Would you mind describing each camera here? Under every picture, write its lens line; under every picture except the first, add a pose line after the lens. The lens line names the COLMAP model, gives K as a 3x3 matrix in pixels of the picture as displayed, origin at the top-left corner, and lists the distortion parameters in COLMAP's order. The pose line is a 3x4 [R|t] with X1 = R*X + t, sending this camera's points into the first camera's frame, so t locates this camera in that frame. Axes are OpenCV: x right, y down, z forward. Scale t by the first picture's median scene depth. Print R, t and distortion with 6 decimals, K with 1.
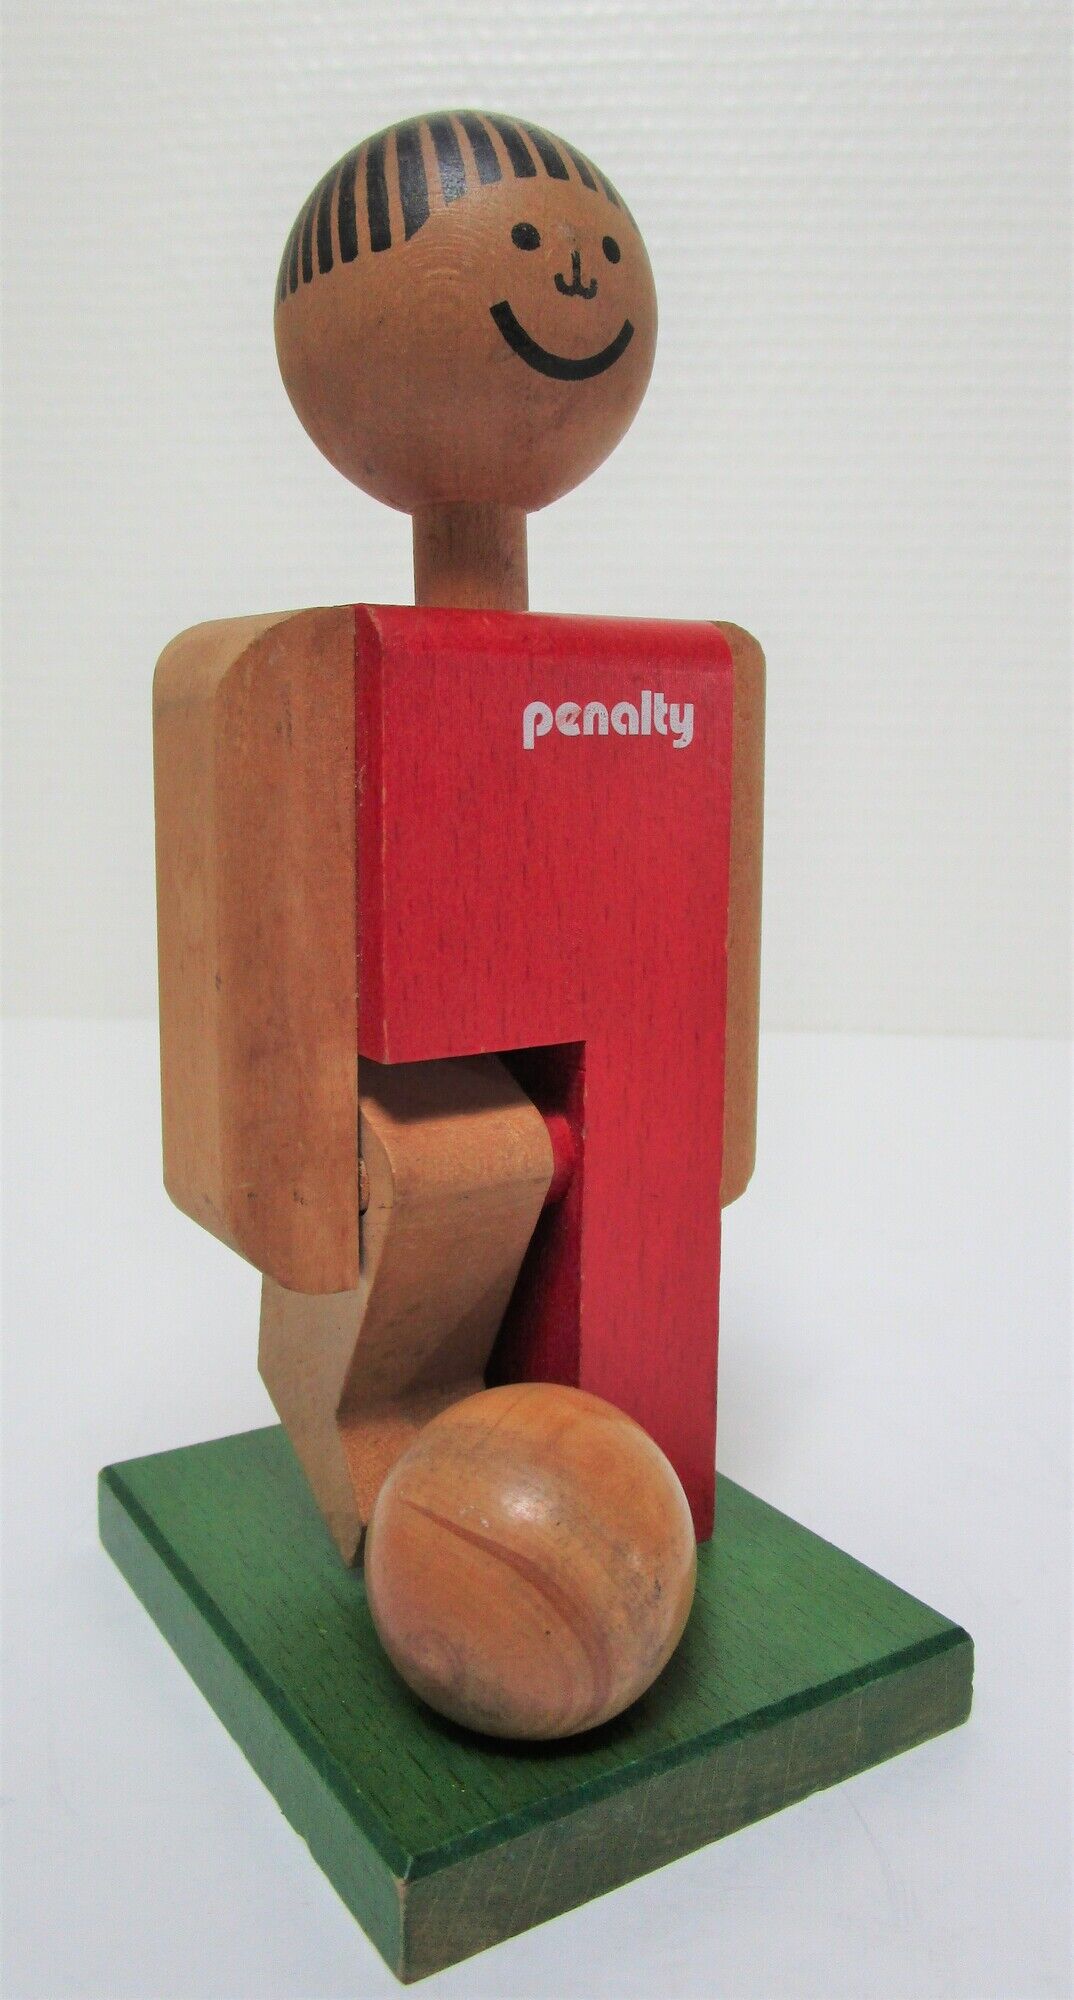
lens RADIAL K [[1545.1, 0, 498.5], [0, 1545.1, 944.5], [0, 0, 1]] dist [-0.007757, -0.006352]
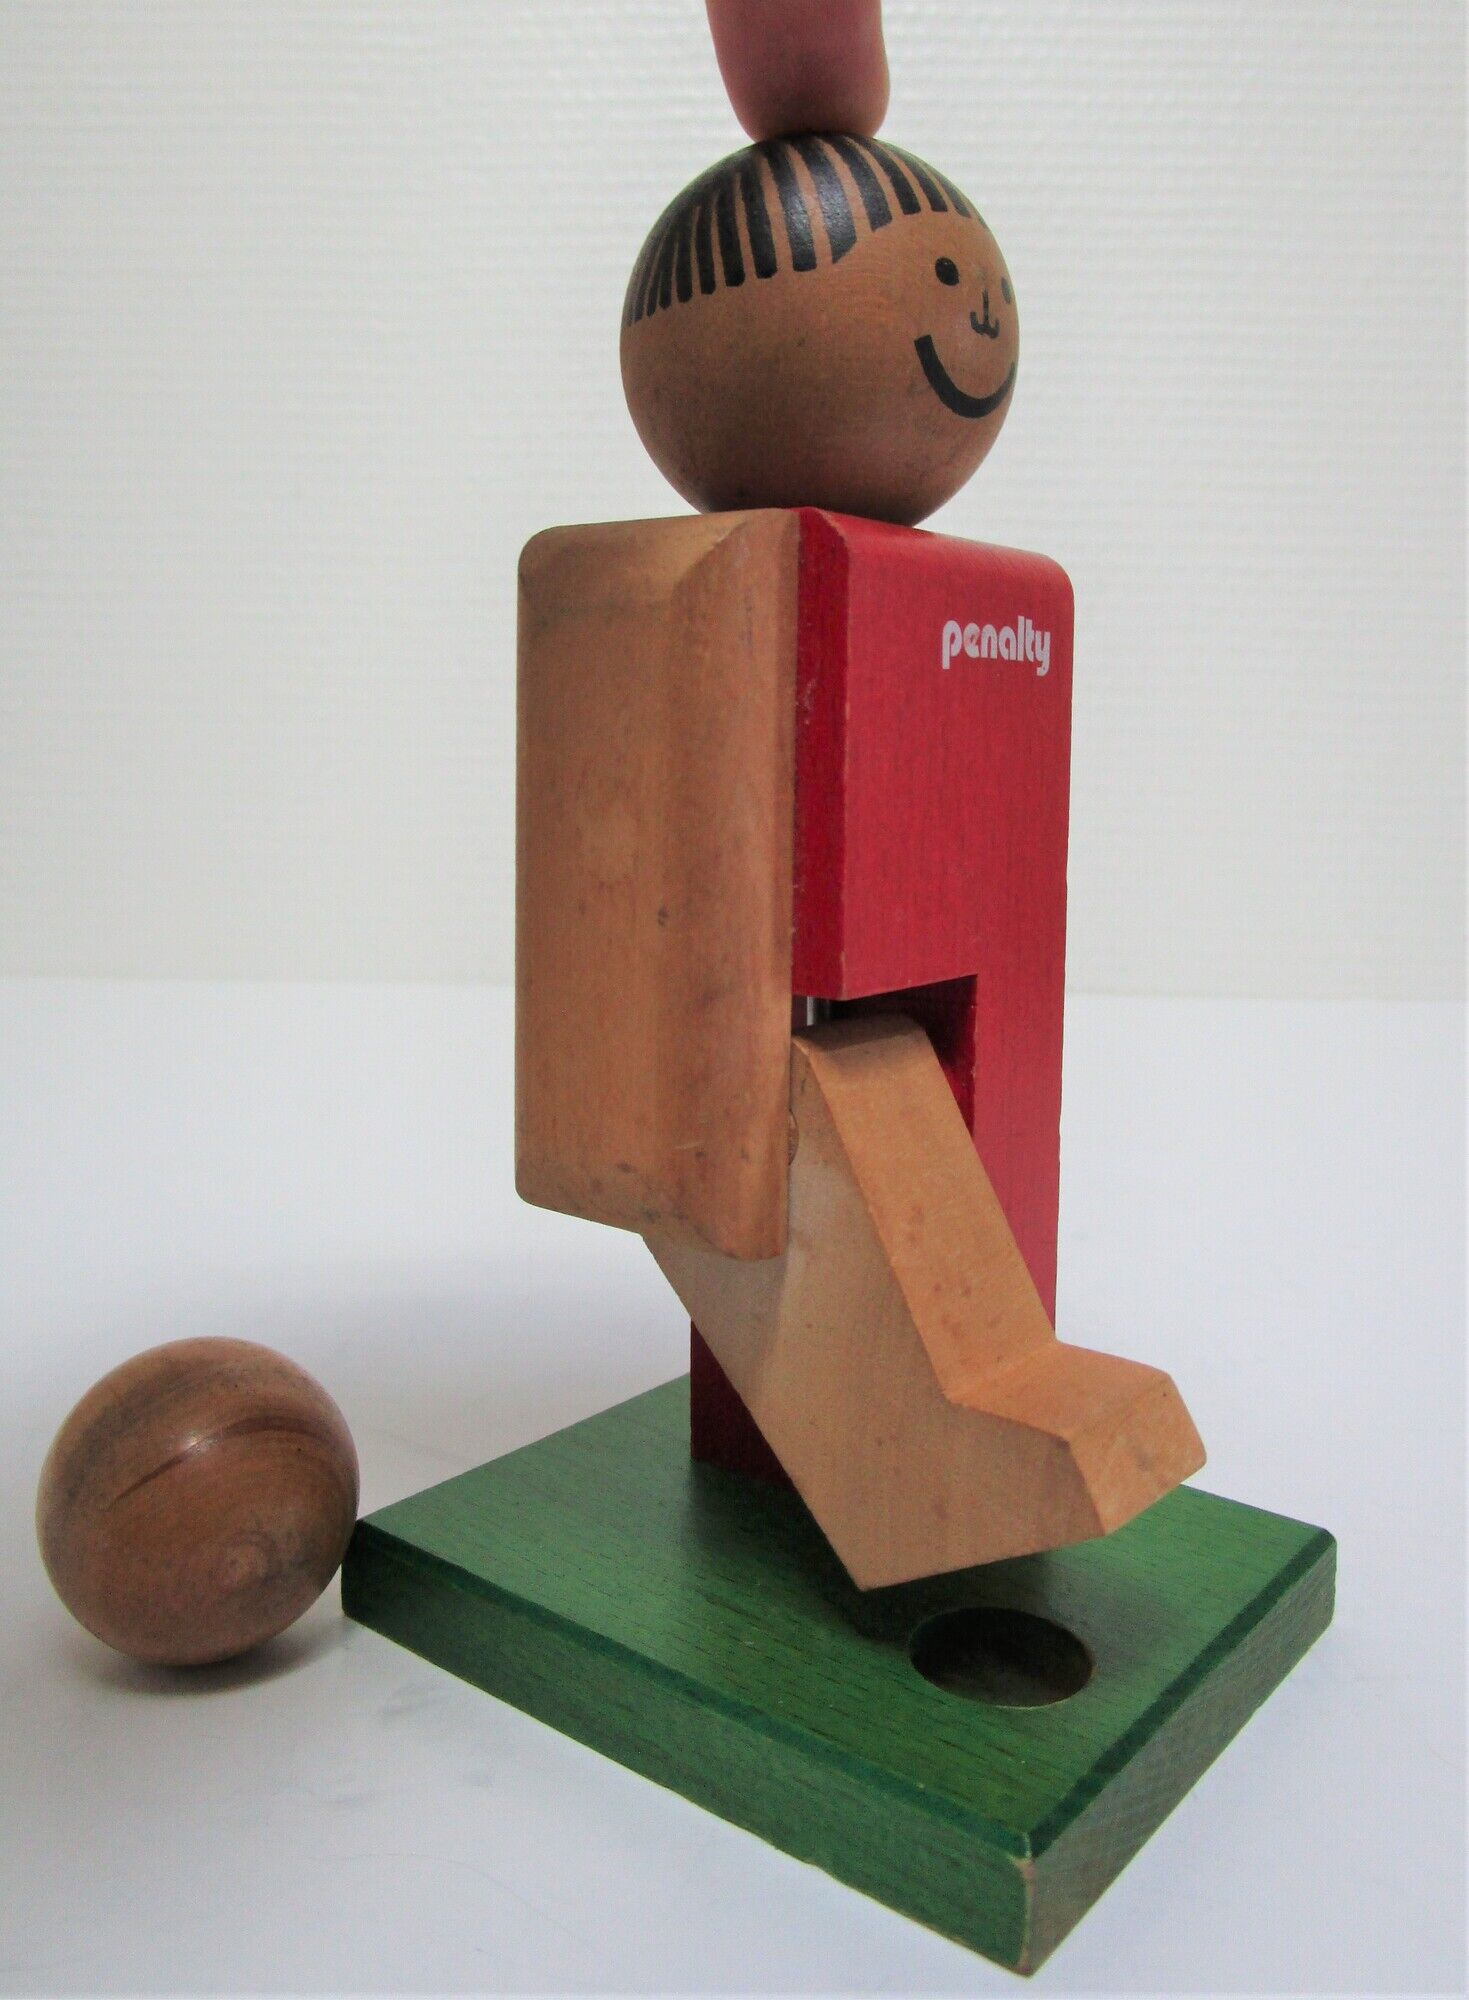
lens RADIAL K [[1671.7, 0, 733.6], [0, 1671.7, 878.3], [0, 0, 1]] dist [-0.016216, -0.007388]
pose [[0.938943, -0.019918, 0.343495, -0.469702], [0.037193, 0.998349, -0.043777, 0.044990], [-0.342056, 0.053880, 0.938134, 0.073661]]
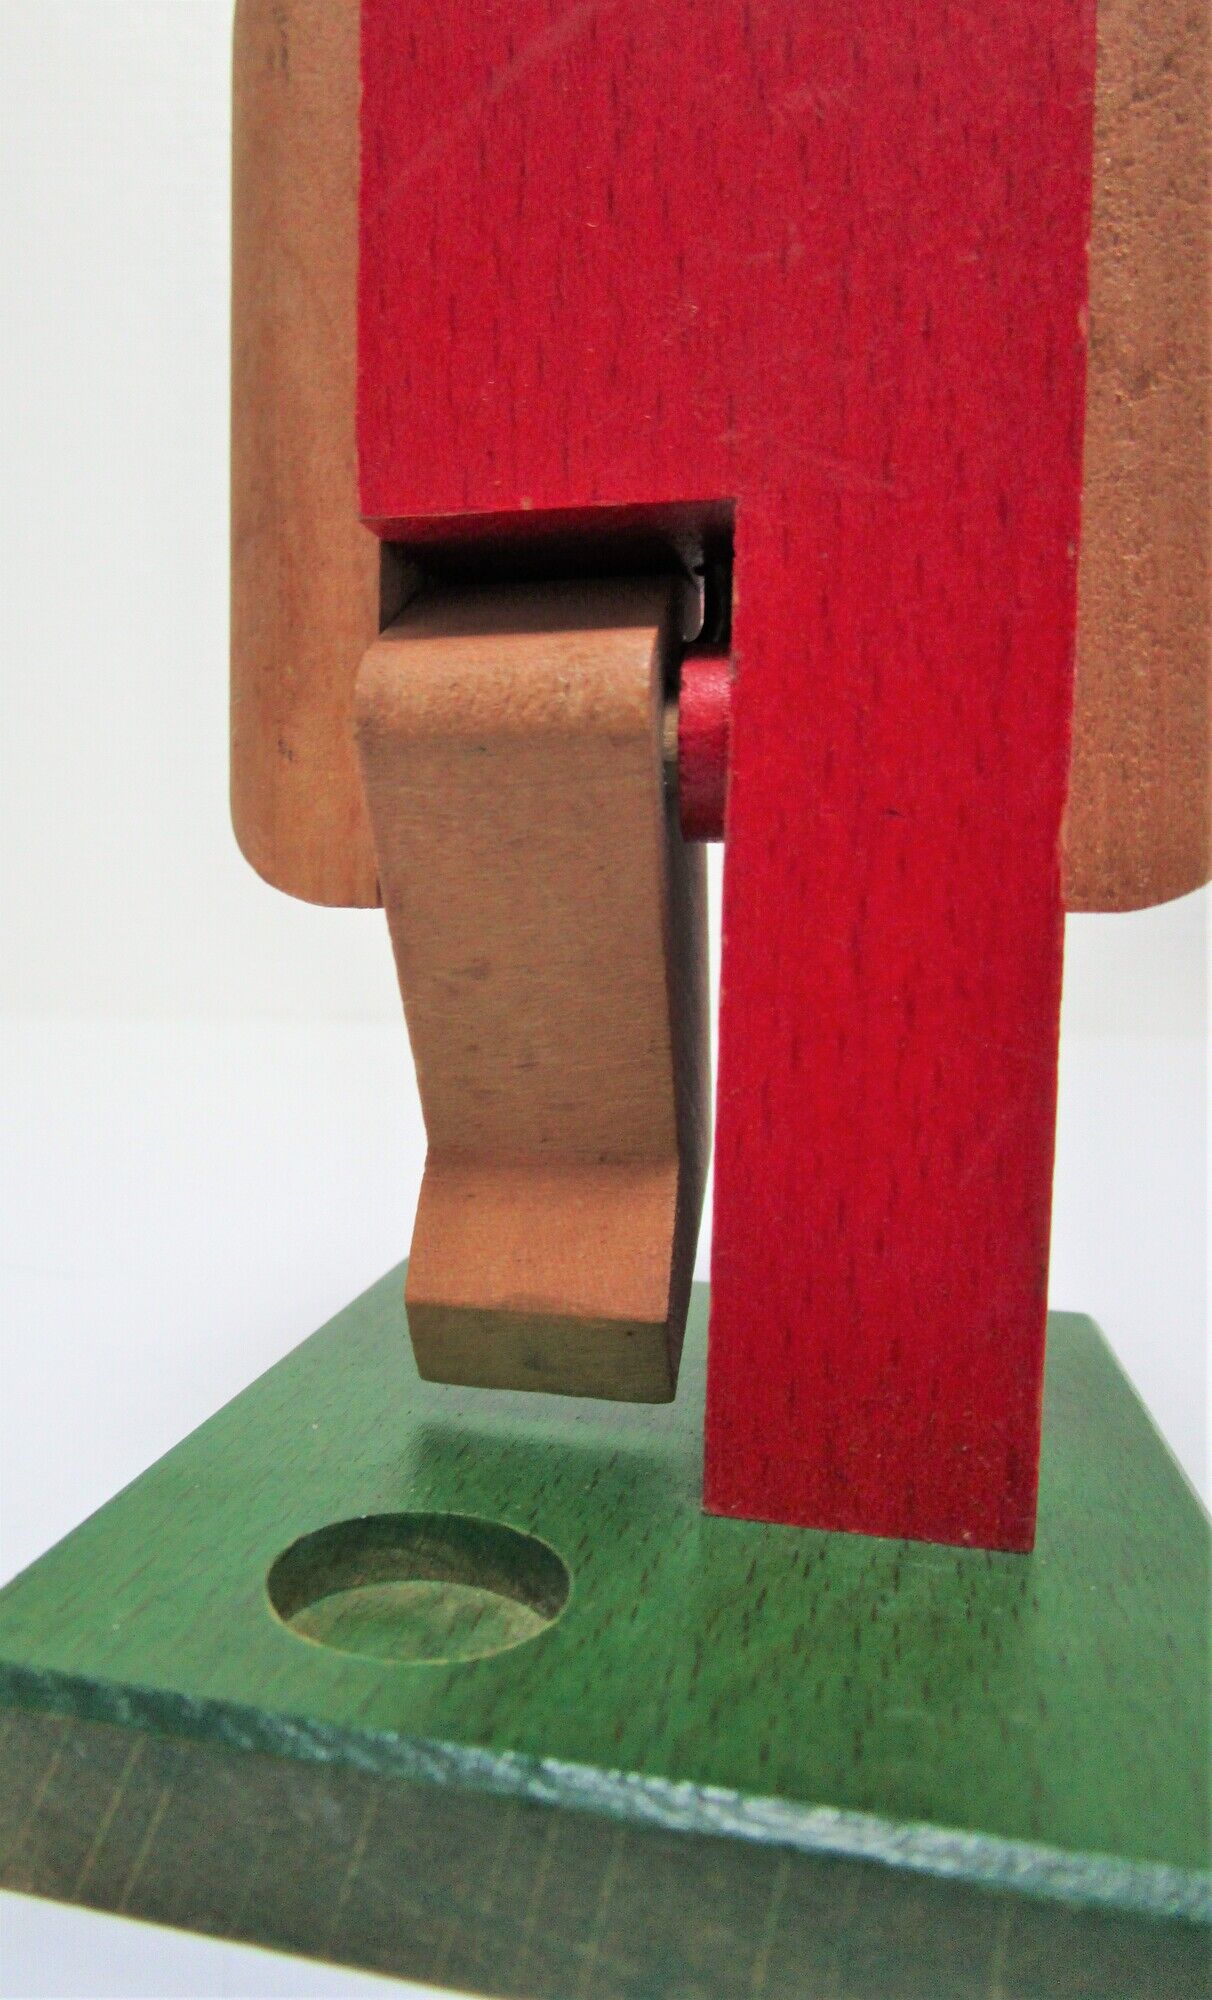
lens RADIAL K [[1381.6, 0, 458.5], [0, 1381.6, 999.4], [0, 0, 1]] dist [-0.025029, -0.000398]
pose [[0.688834, 0.061623, -0.722296, 0.379373], [-0.112737, 0.993364, -0.022764, 0.281416], [0.716100, 0.097110, 0.691210, 0.639434]]
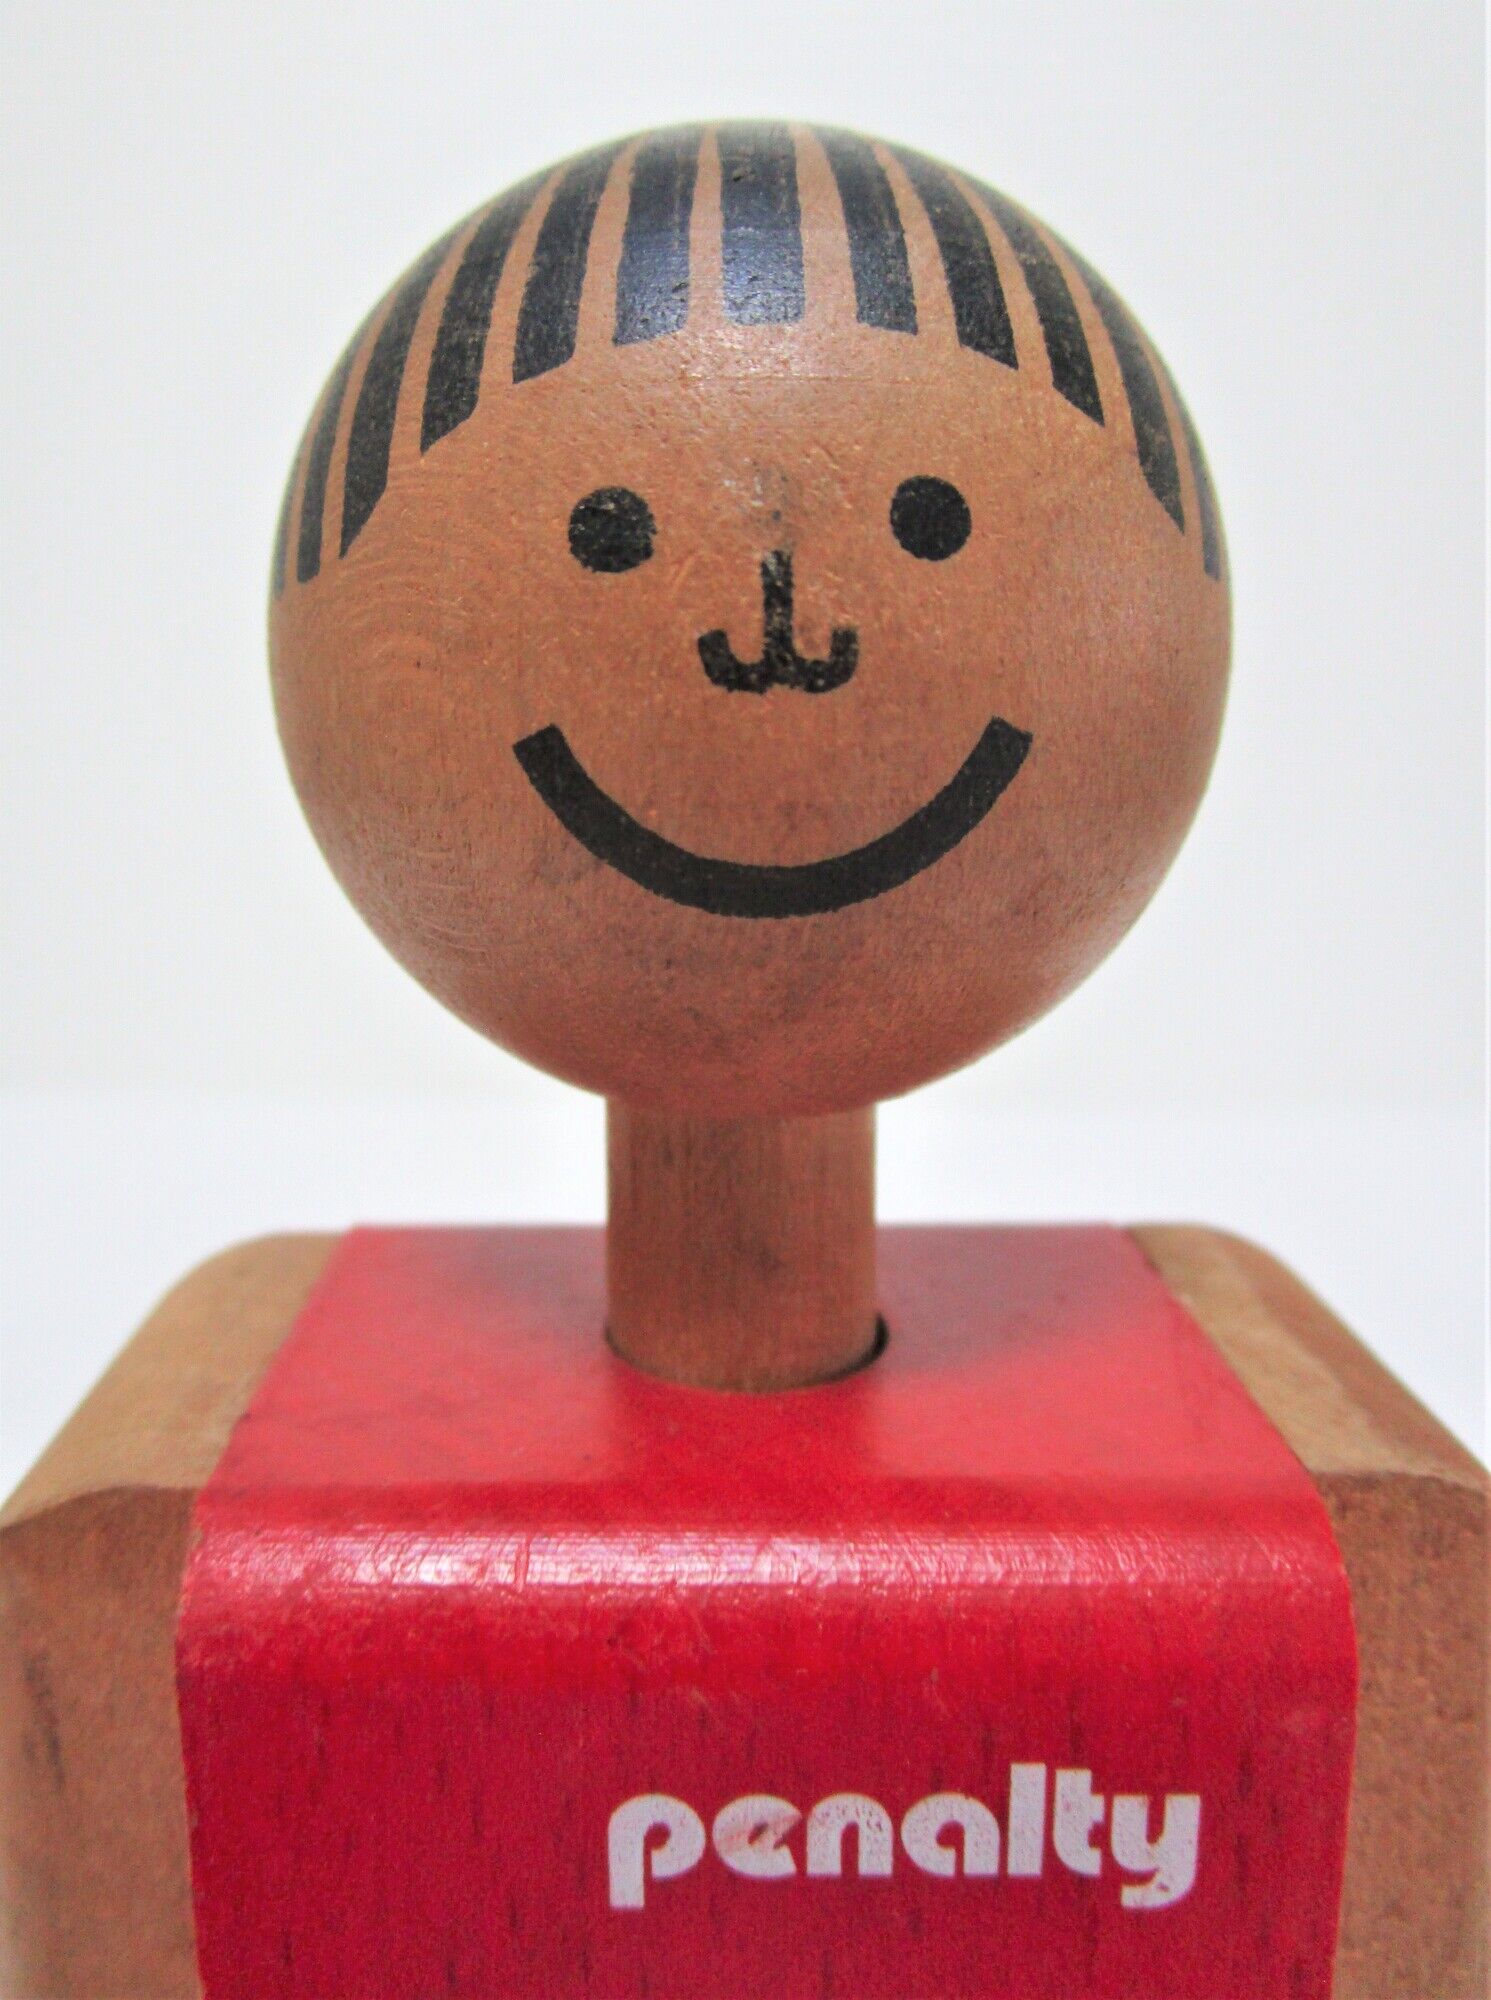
lens RADIAL K [[1484.1, 0, 743.4], [0, 1484.1, 927.0], [0, 0, 1]] dist [-0.008277, -0.003395]
pose [[0.853736, 0.083472, -0.513972, 0.205271], [-0.069932, 0.996505, 0.045679, -0.379139], [0.515988, -0.003055, 0.856590, 0.720205]]
